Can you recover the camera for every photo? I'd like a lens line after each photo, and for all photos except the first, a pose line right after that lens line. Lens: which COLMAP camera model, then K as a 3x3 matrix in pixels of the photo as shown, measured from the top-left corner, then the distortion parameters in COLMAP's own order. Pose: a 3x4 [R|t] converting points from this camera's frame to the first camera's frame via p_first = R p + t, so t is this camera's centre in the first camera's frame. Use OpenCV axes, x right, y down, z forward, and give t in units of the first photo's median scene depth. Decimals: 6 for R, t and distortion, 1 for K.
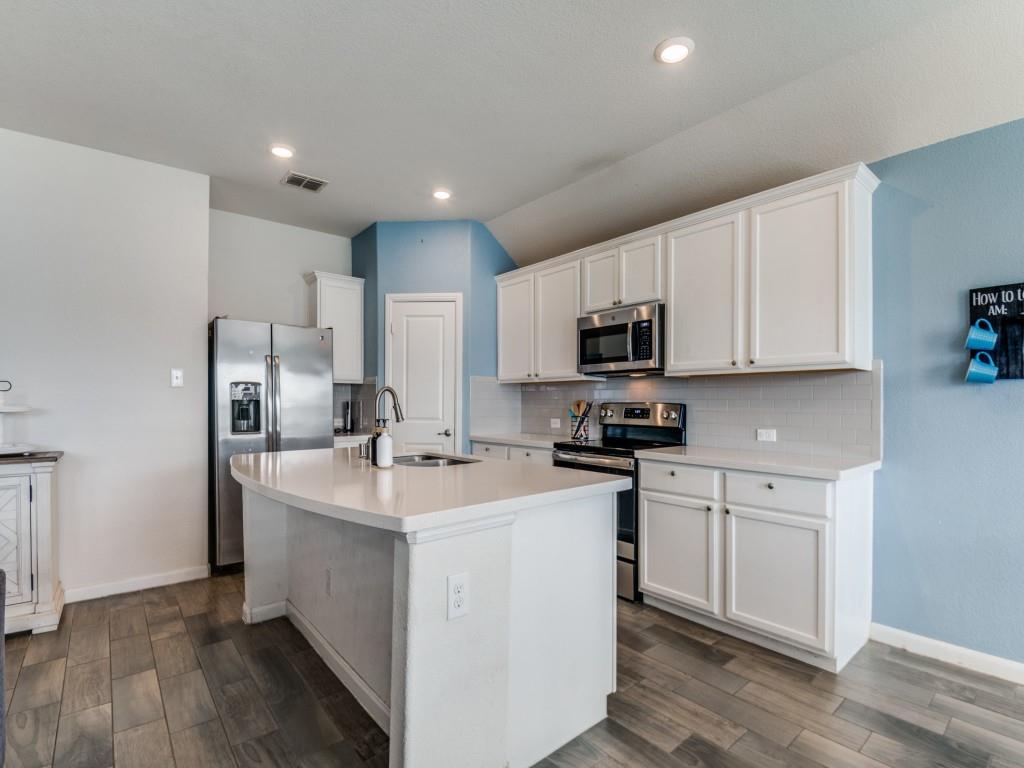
lens RADIAL K [[487.2, 0, 512.0], [0, 487.2, 401.8], [0, 0, 1]] dist [-0.009708, -0.000469]
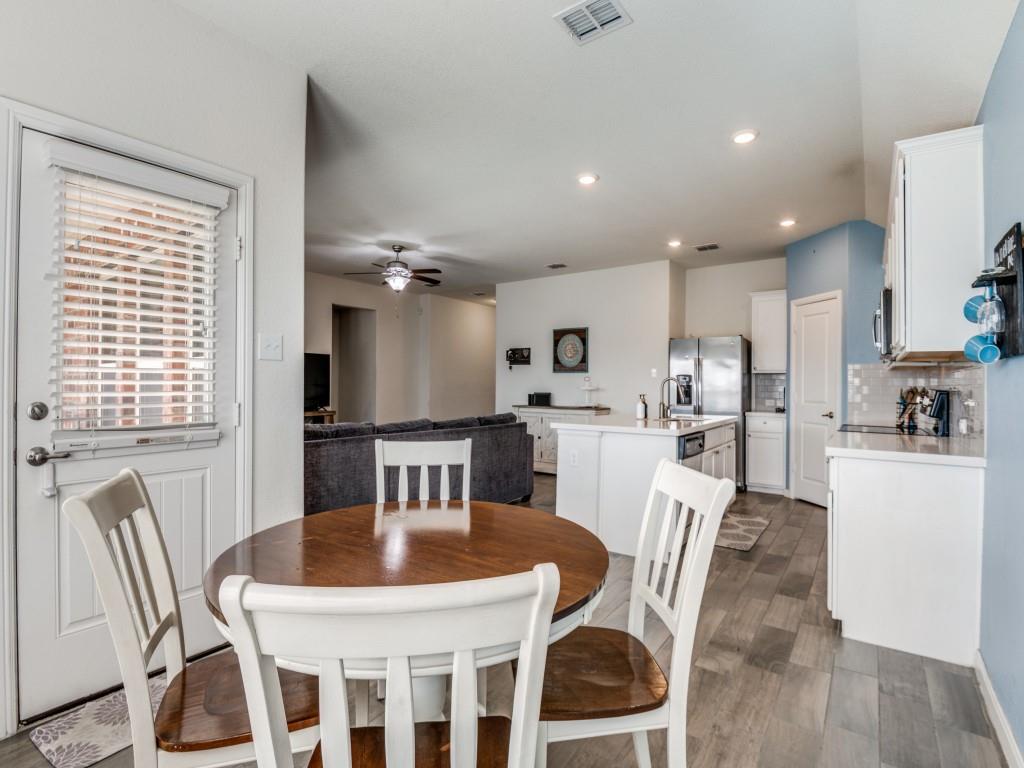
lens RADIAL K [[509.2, 0, 530.6], [0, 509.2, 383.4], [0, 0, 1]] dist [-0.001541, -0.000119]
pose [[0.269243, -0.000949, -0.963072, 1.006338], [-0.006737, 0.999973, -0.002868, -0.002024], [0.963049, 0.007260, 0.269229, 0.006194]]
